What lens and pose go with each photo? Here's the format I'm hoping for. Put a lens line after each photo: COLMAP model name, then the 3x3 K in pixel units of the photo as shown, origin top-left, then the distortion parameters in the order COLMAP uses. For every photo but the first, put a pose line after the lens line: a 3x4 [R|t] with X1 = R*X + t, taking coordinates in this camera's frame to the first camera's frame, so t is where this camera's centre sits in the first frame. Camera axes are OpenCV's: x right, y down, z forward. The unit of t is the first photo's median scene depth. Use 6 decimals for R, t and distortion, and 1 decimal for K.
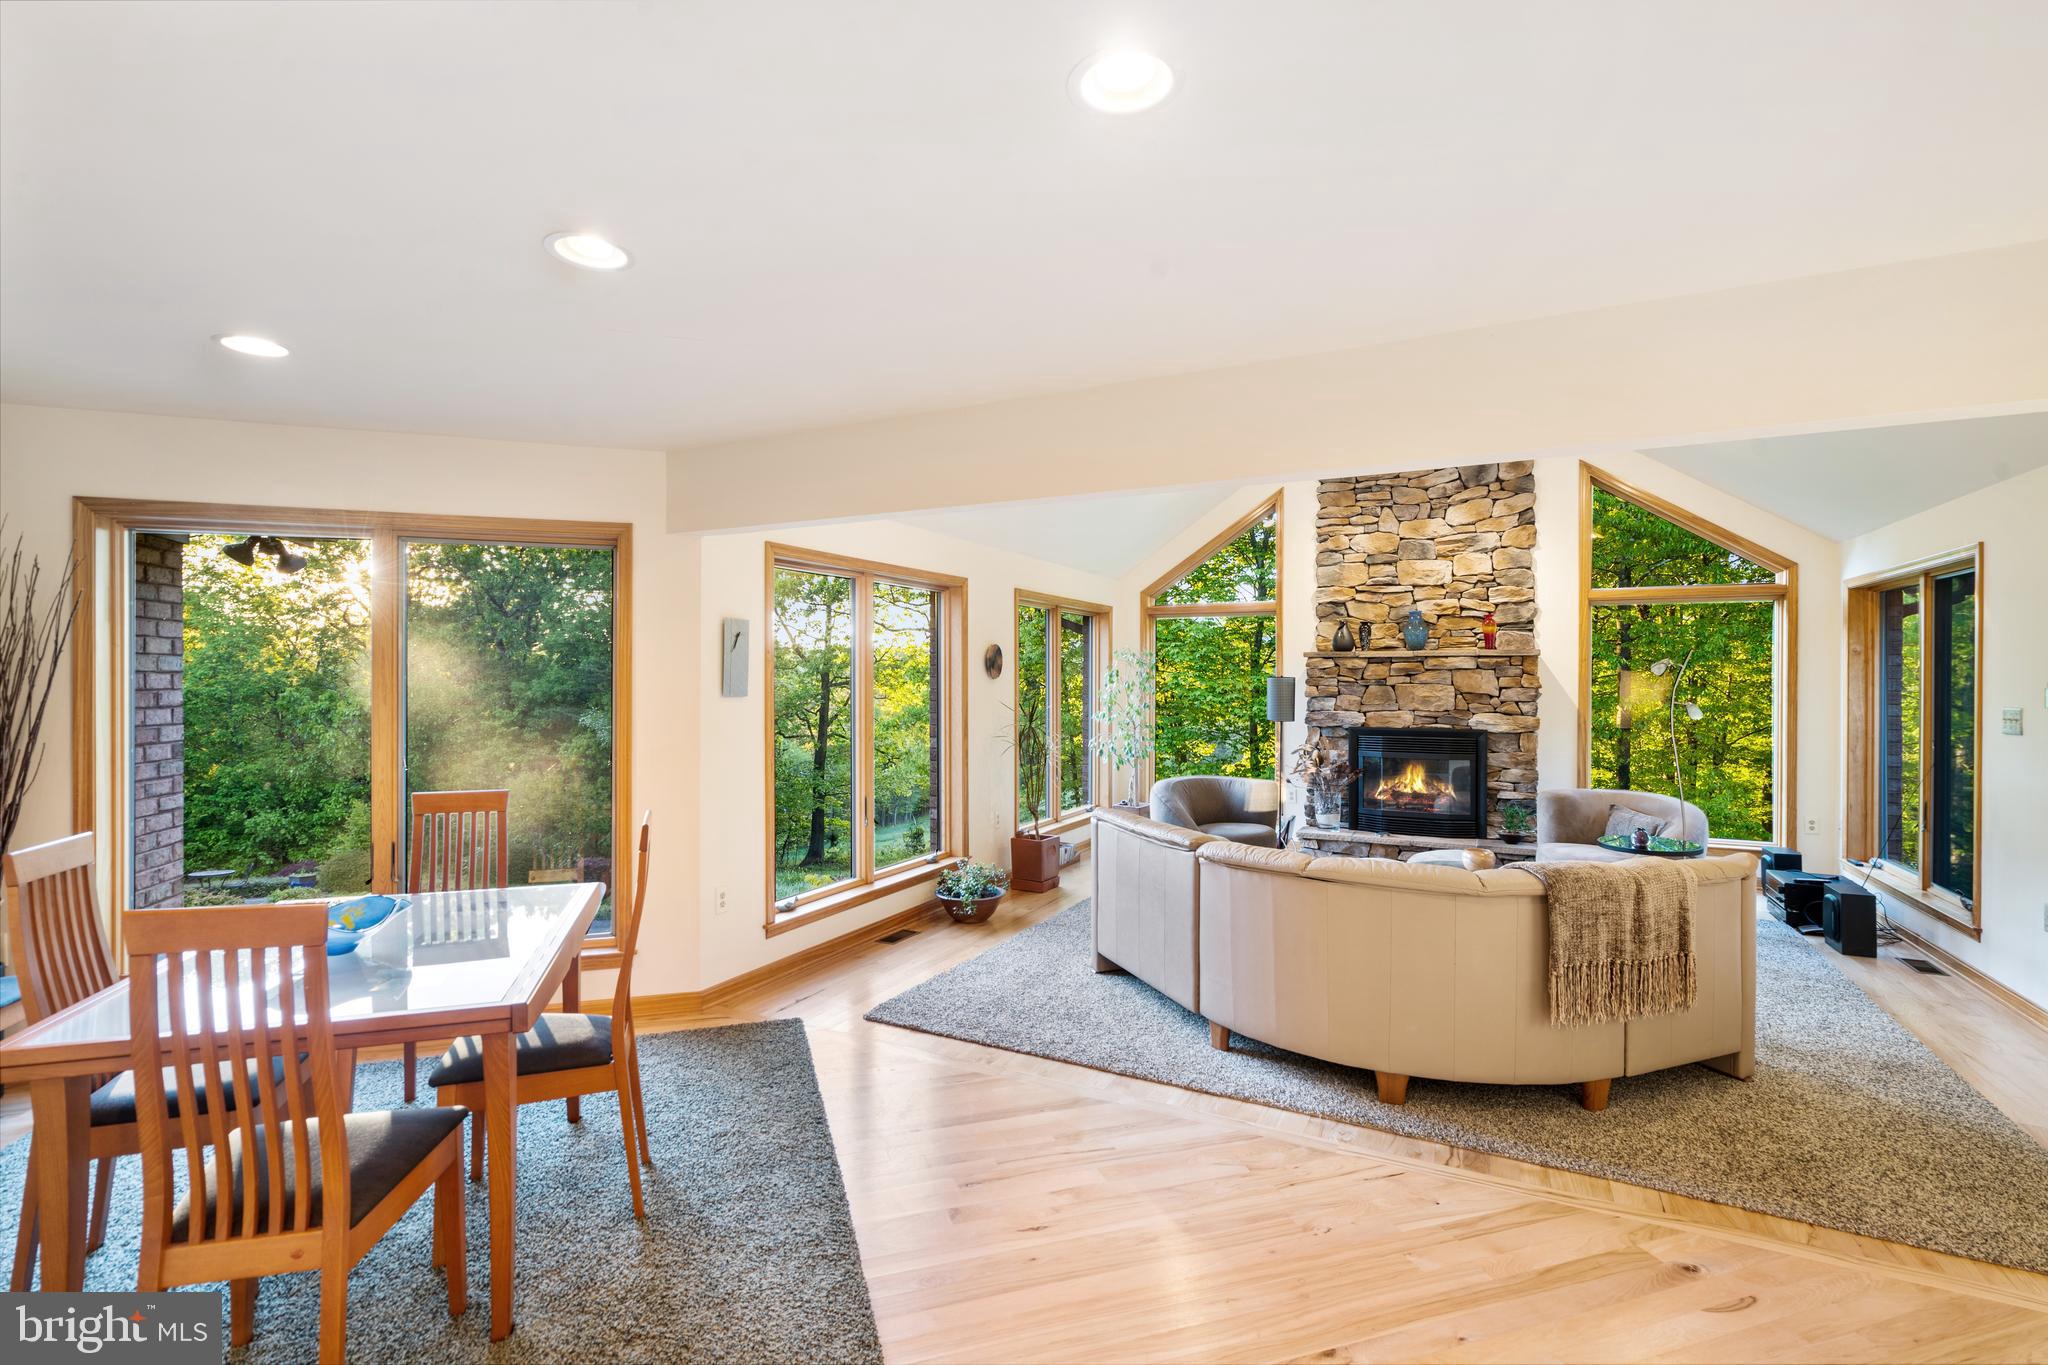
lens RADIAL K [[956.3, 0, 975.8], [0, 956.3, 693.3], [0, 0, 1]] dist [-0.001338, -0.001823]
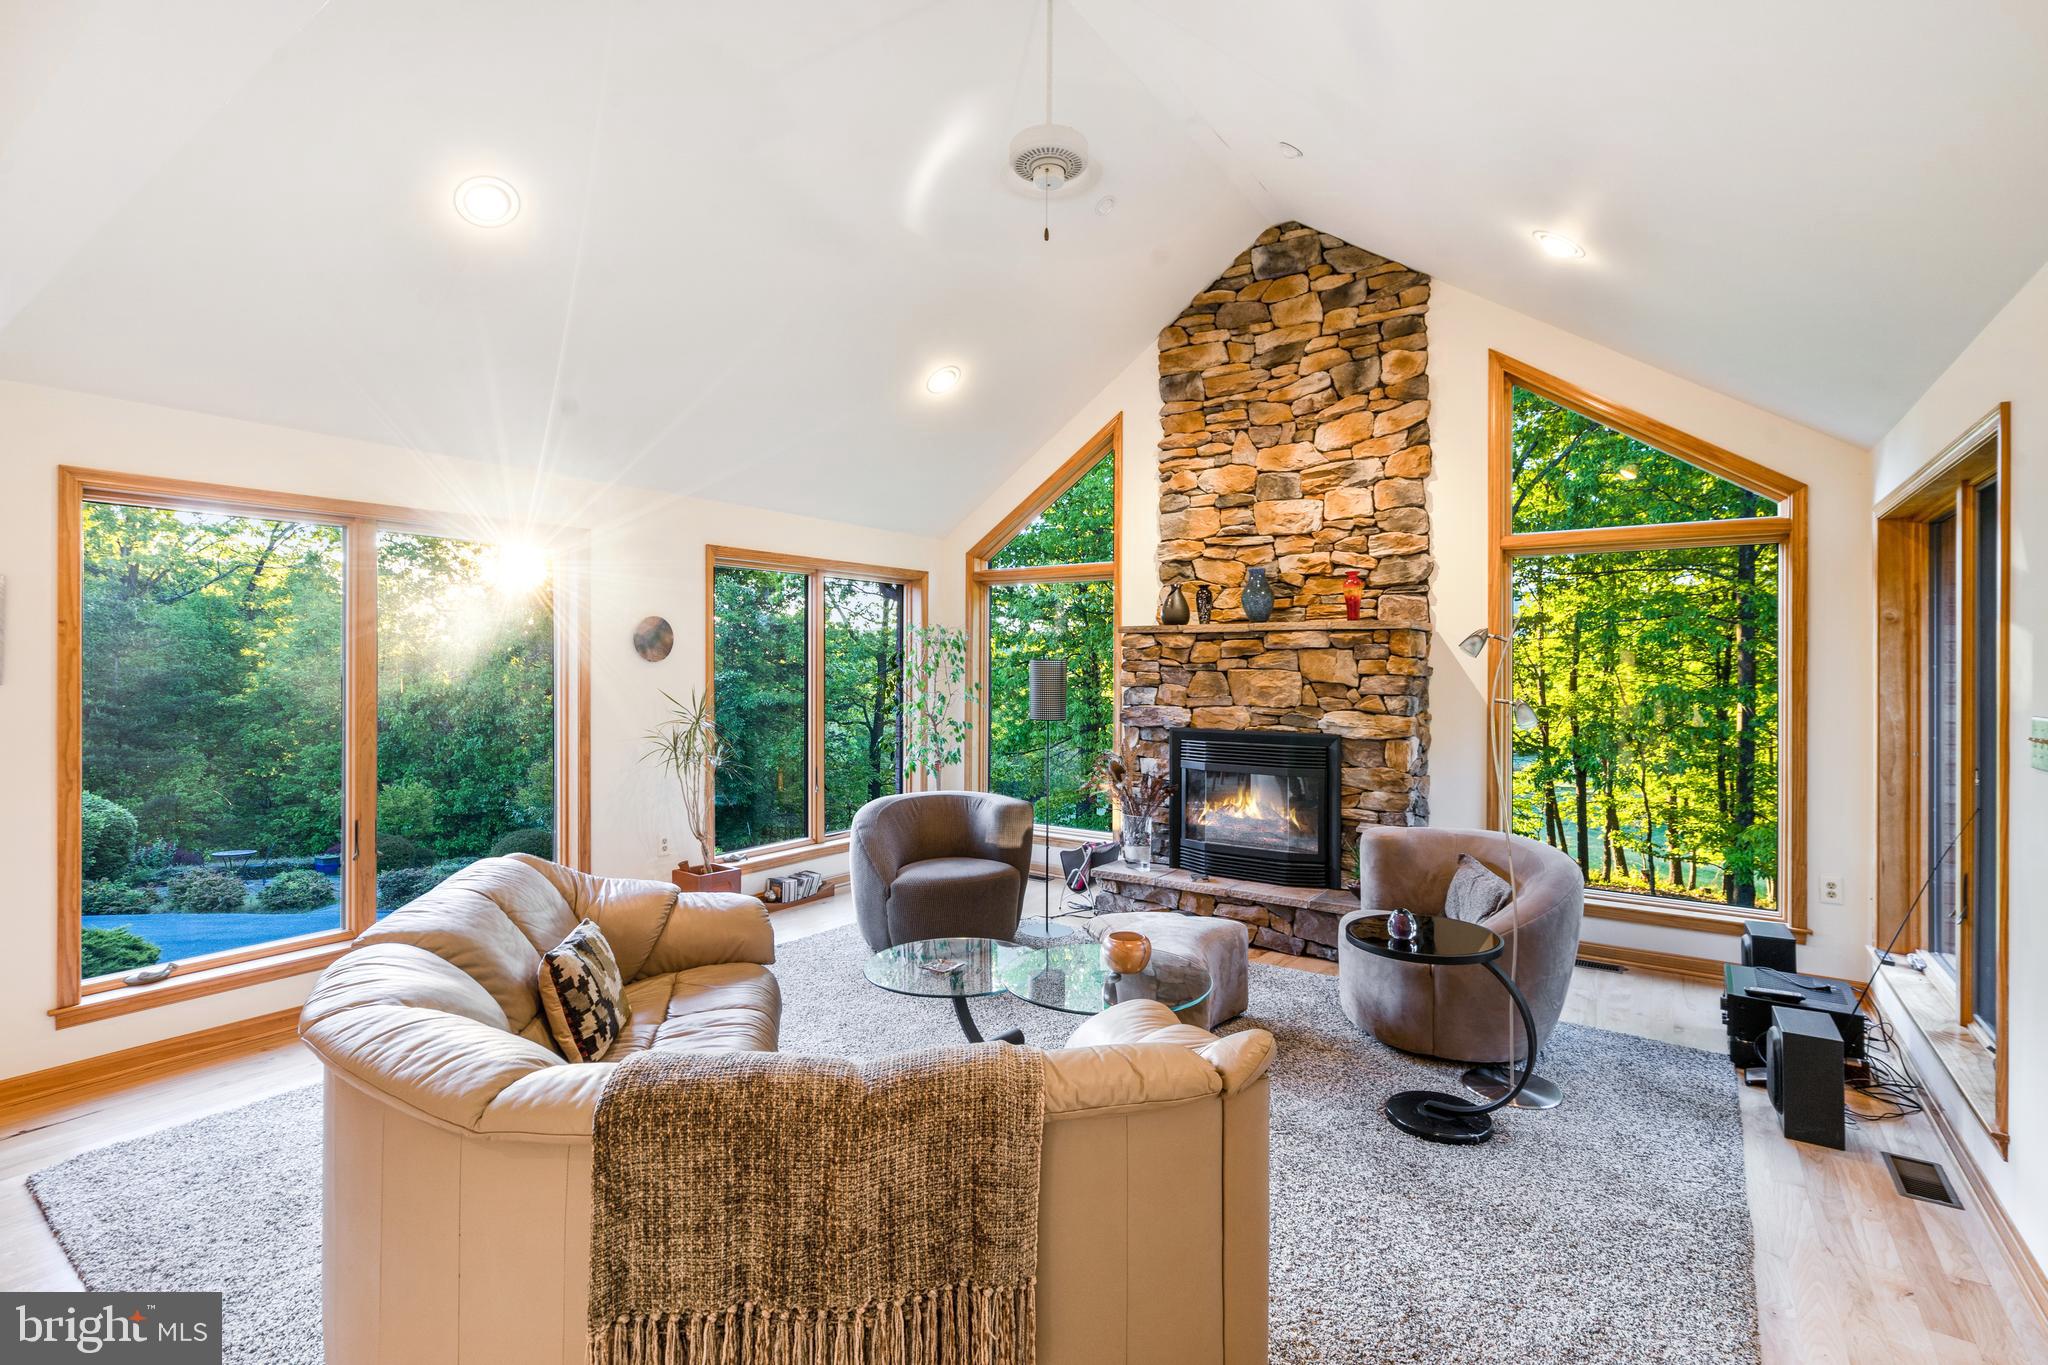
lens RADIAL K [[956.3, 0, 1015.0], [0, 956.3, 669.3], [0, 0, 1]] dist [-0.001338, -0.001823]
pose [[0.990222, 0.001400, -0.139495, 0.376433], [-0.002388, 0.999973, -0.006911, -0.004343], [0.139481, 0.007177, 0.990199, 0.254965]]
